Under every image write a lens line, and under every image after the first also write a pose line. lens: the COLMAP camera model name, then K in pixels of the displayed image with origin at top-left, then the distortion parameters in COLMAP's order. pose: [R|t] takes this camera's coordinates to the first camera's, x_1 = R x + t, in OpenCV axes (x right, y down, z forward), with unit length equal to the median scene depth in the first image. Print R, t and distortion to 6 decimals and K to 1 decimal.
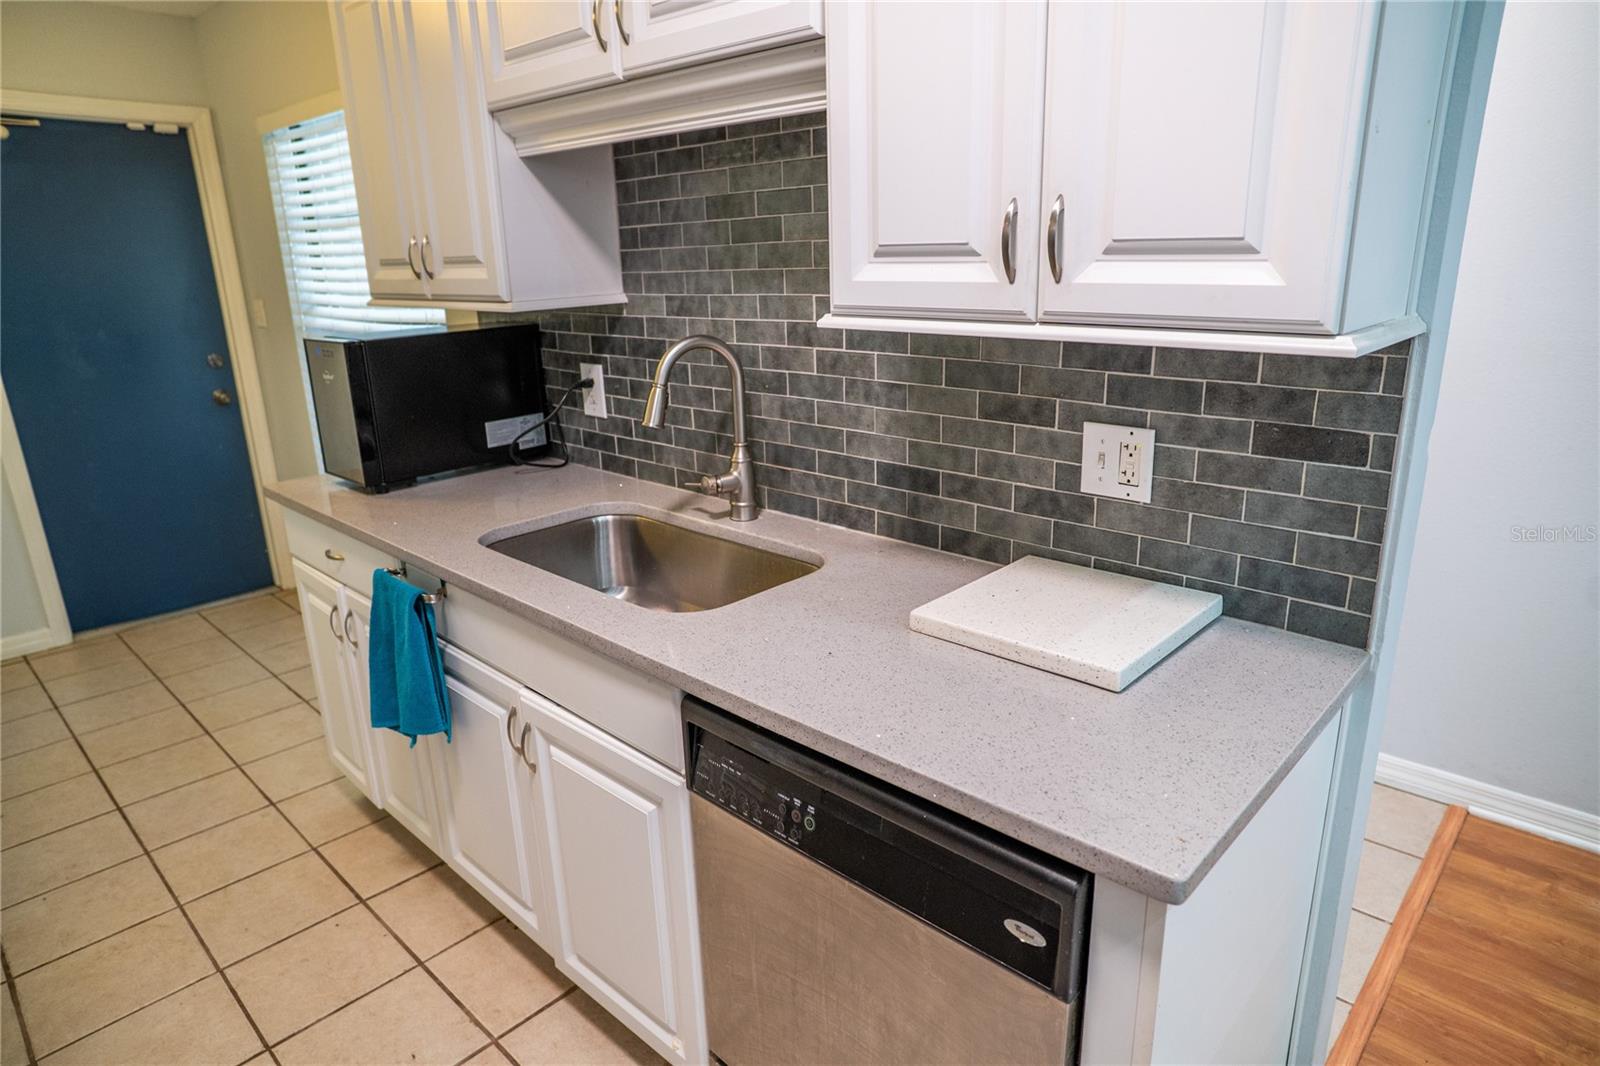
lens RADIAL K [[950.2, 0, 793.7], [0, 950.2, 531.5], [0, 0, 1]] dist [-0.069663, 0.056320]
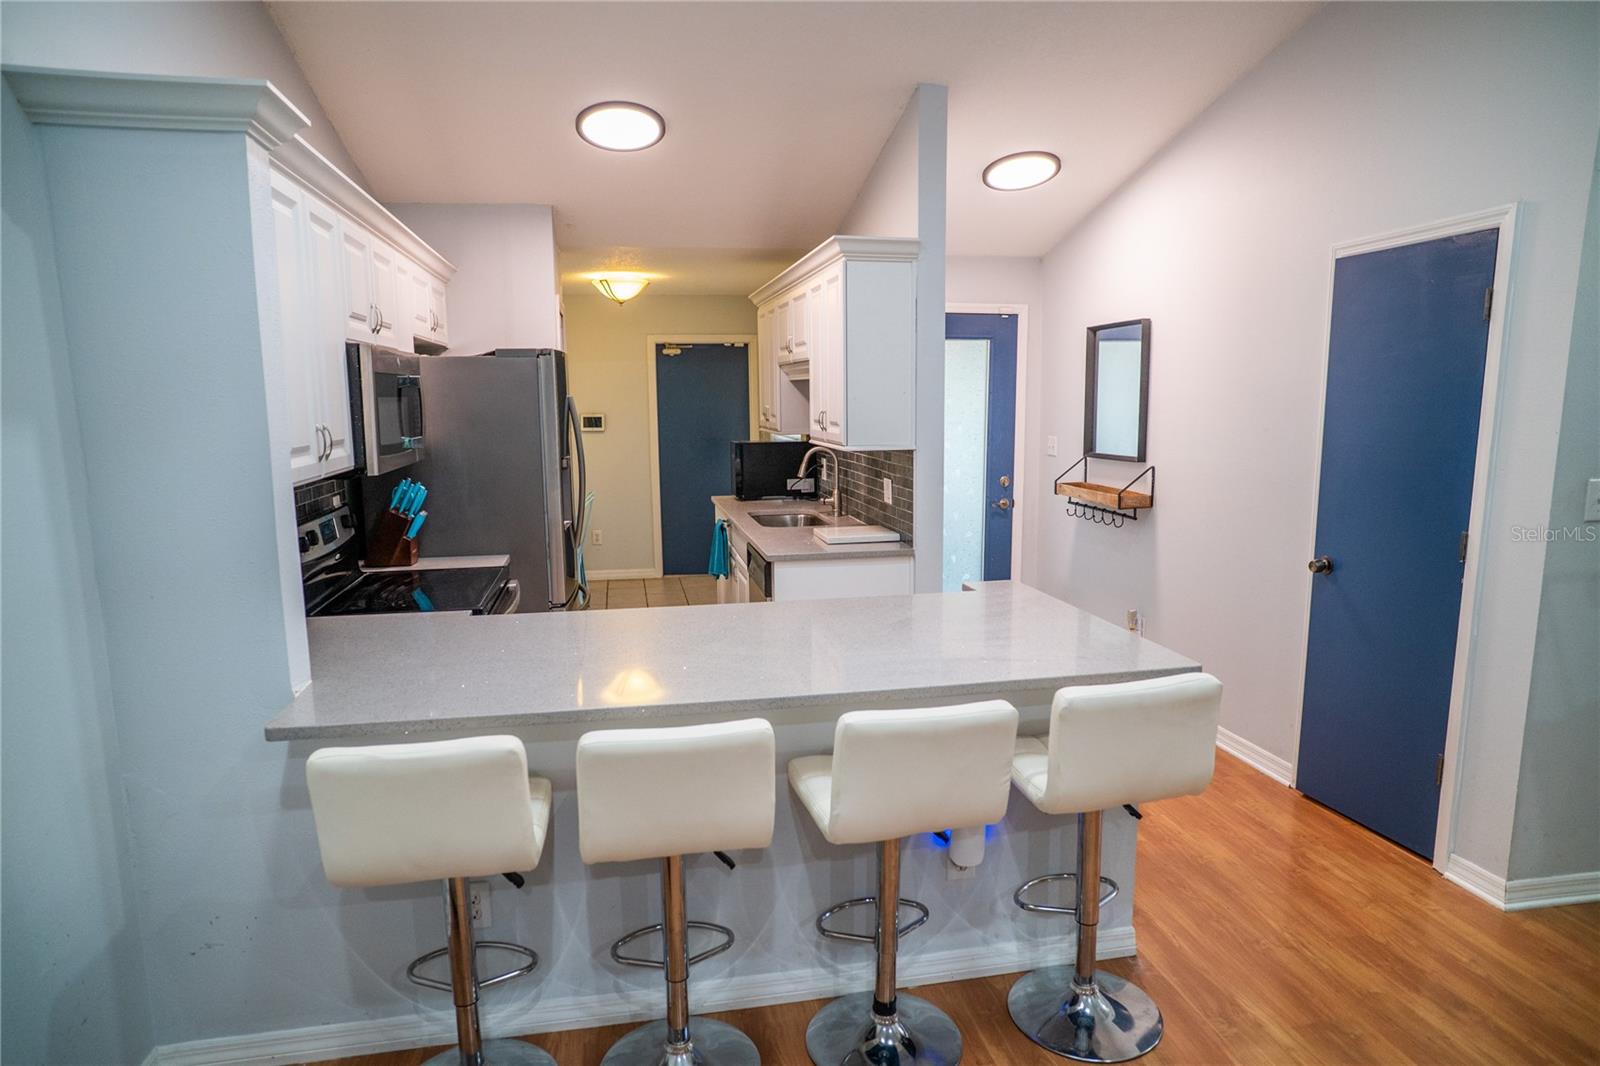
lens RADIAL K [[950.2, 0, 793.7], [0, 950.2, 531.5], [0, 0, 1]] dist [-0.069663, 0.056320]
pose [[0.809255, 0.109222, -0.577215, 1.376525], [-0.188334, 0.978938, -0.078807, 0.256272], [0.556451, 0.172484, 0.812780, -1.184694]]
